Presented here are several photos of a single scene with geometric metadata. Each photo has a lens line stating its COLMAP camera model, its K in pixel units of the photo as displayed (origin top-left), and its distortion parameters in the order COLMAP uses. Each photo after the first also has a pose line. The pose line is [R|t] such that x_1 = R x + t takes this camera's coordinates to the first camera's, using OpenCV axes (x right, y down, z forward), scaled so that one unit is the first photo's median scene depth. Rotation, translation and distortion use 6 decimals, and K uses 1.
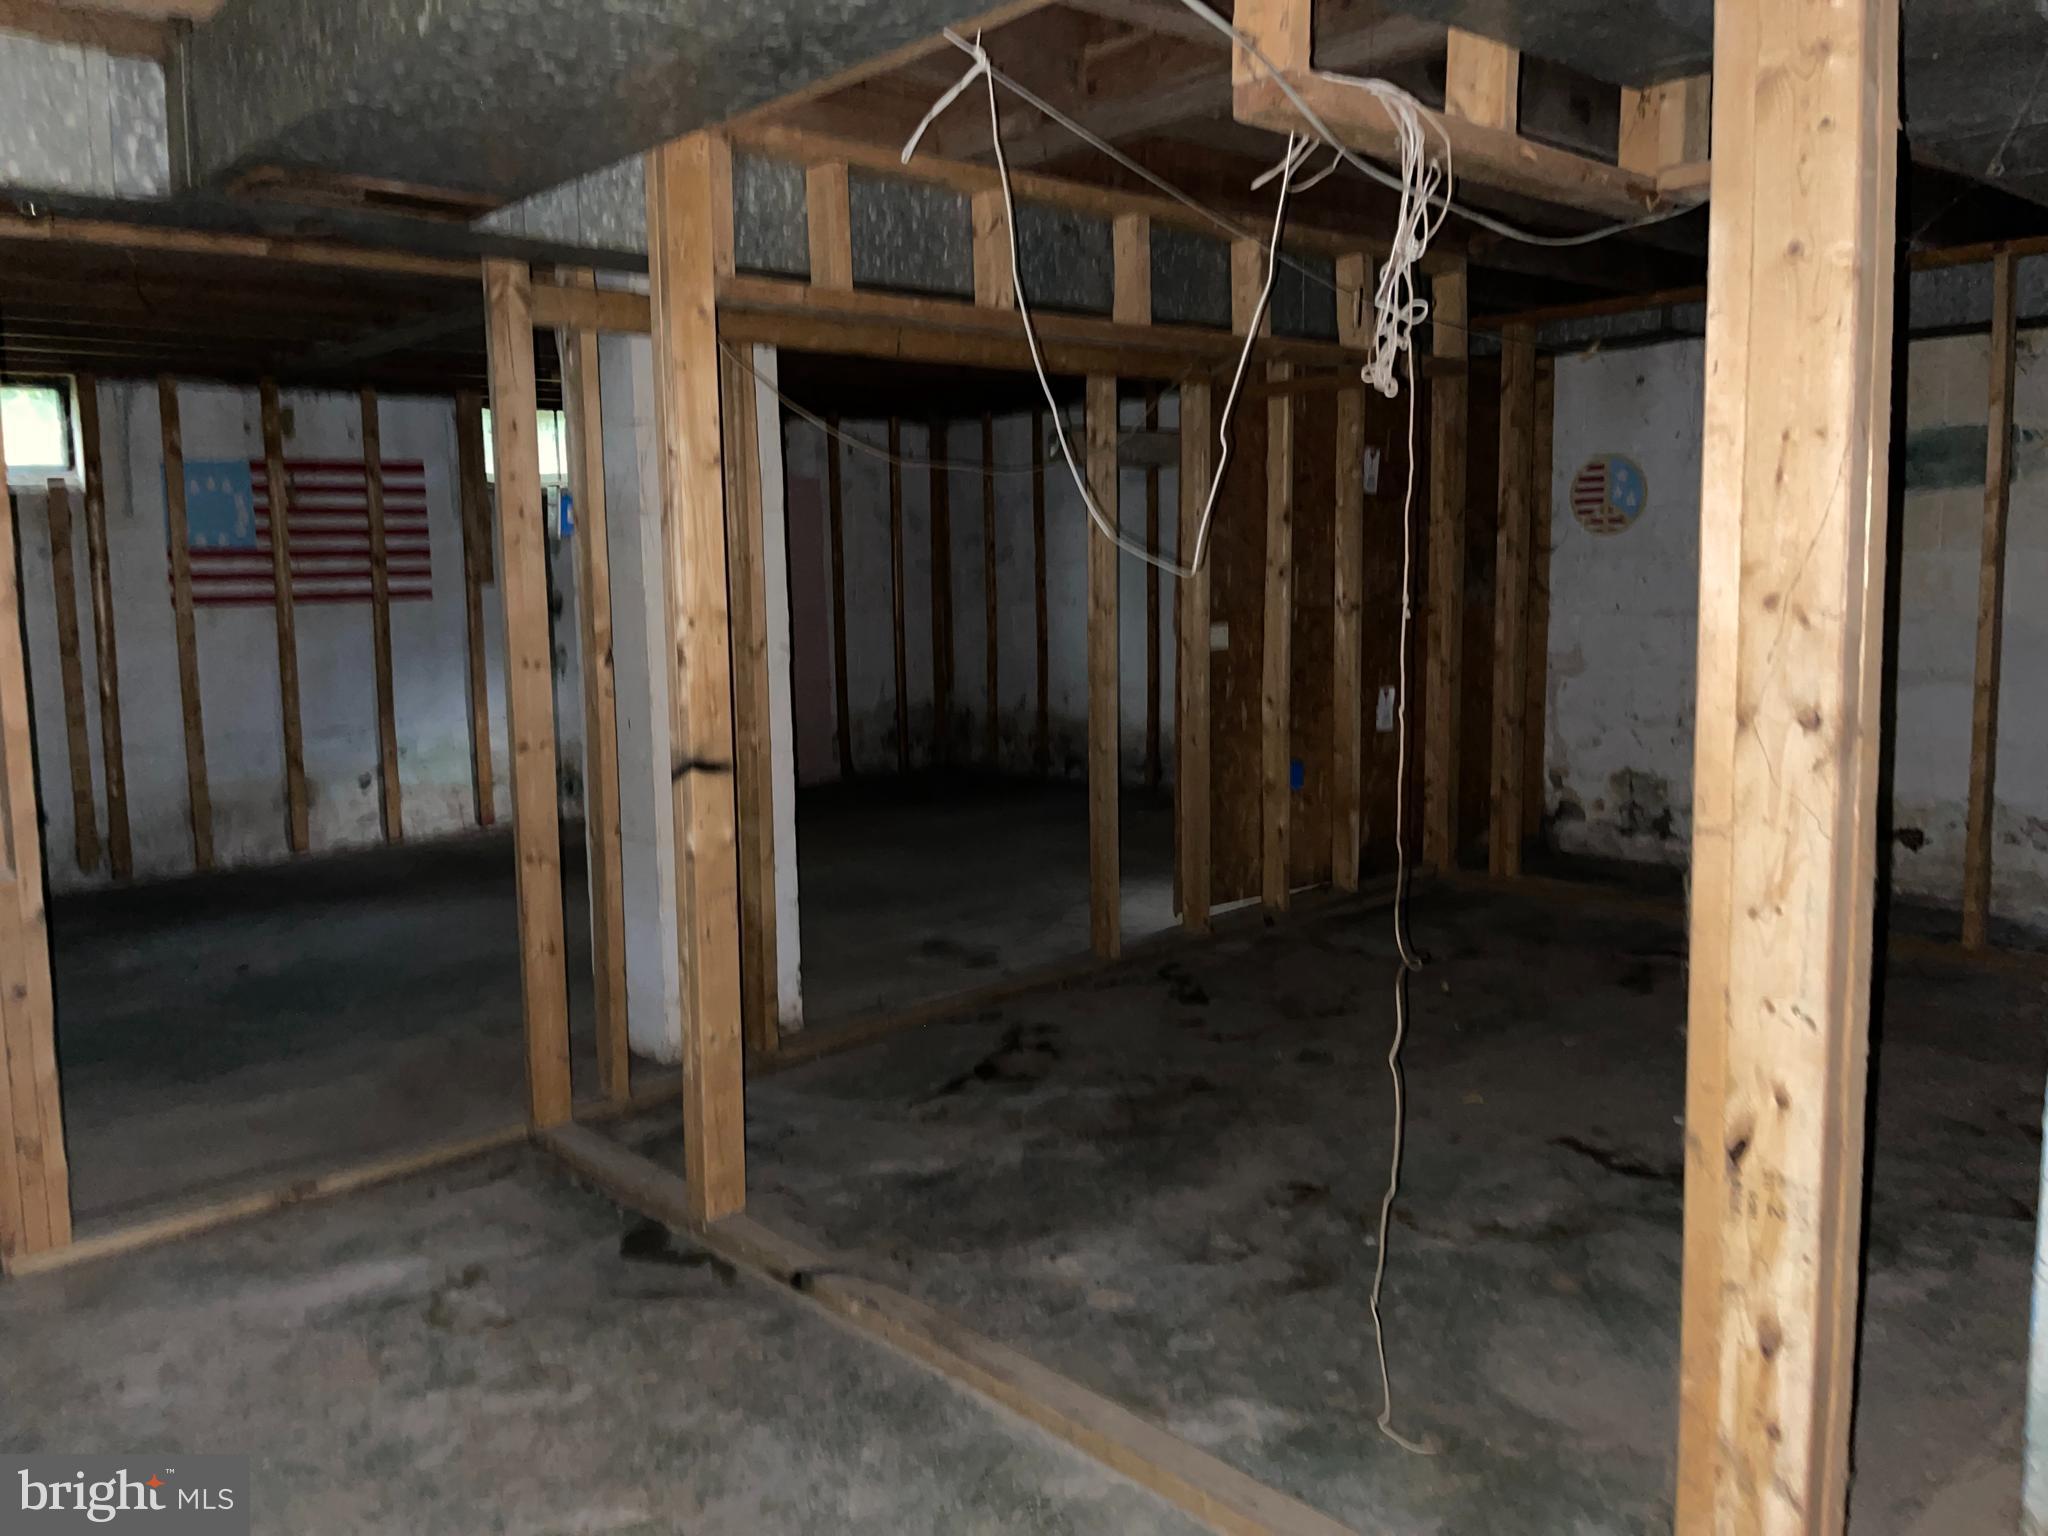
lens RADIAL K [[1552.3, 0, 1004.2], [0, 1552.3, 747.6], [0, 0, 1]] dist [0.067227, -0.096750]
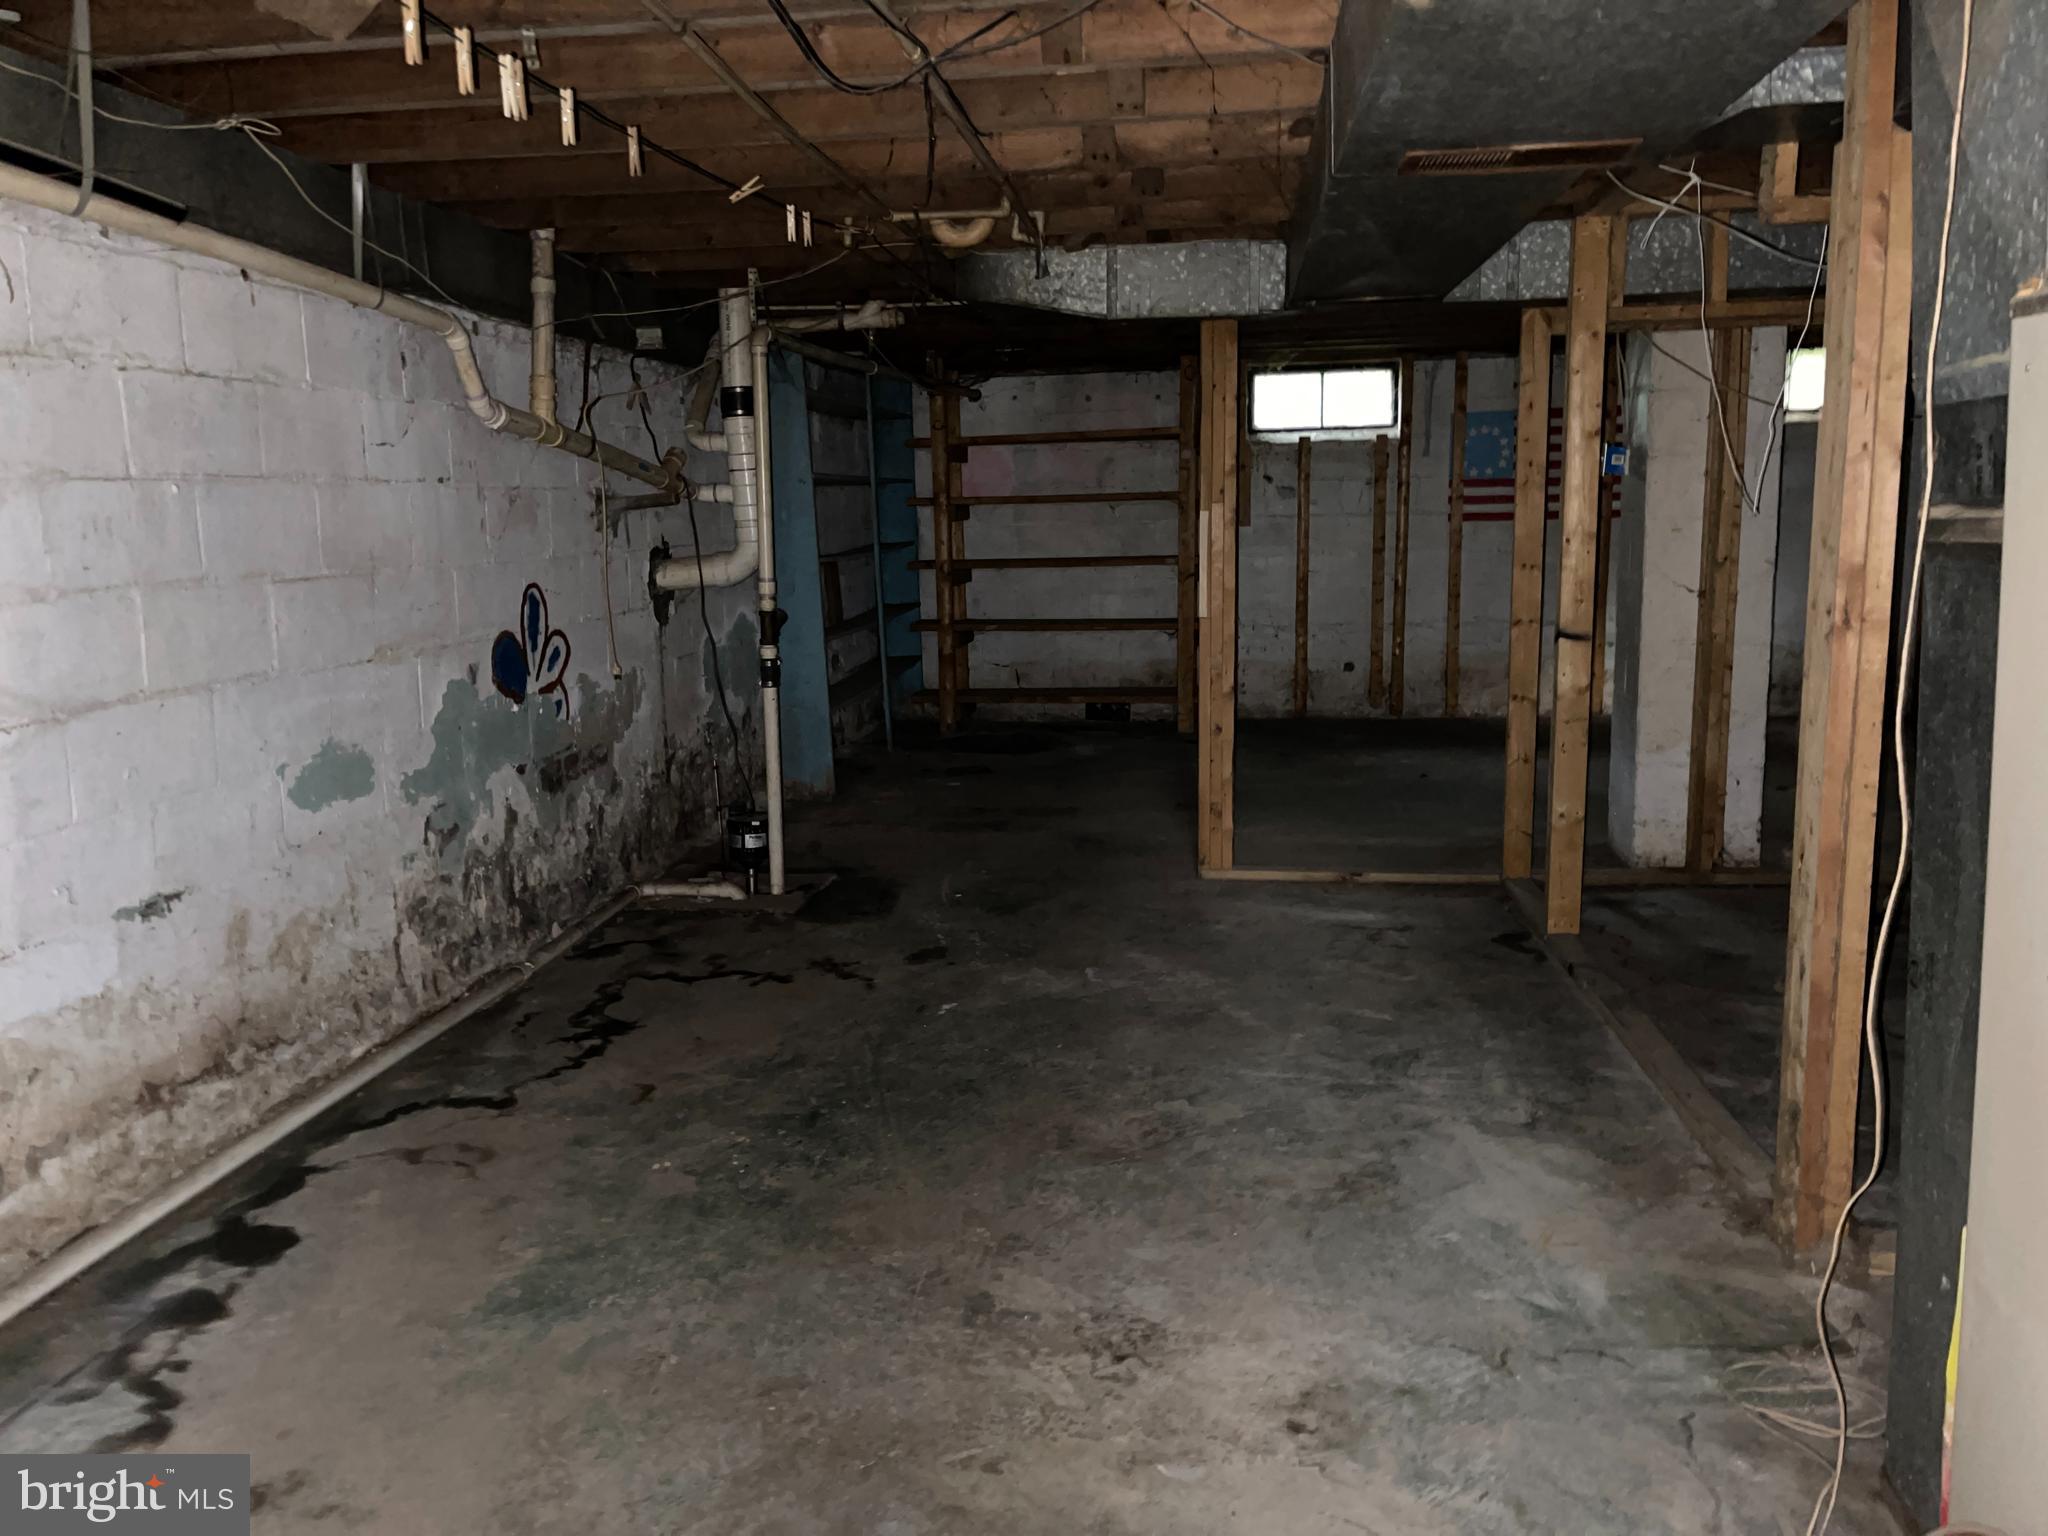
lens RADIAL K [[1552.3, 0, 1034.4], [0, 1552.3, 761.2], [0, 0, 1]] dist [0.067227, -0.096750]
pose [[0.658573, 0.131337, -0.740967, 0.498625], [-0.083902, 0.991328, 0.101142, 0.019007], [0.747825, -0.004441, 0.663881, -0.331444]]
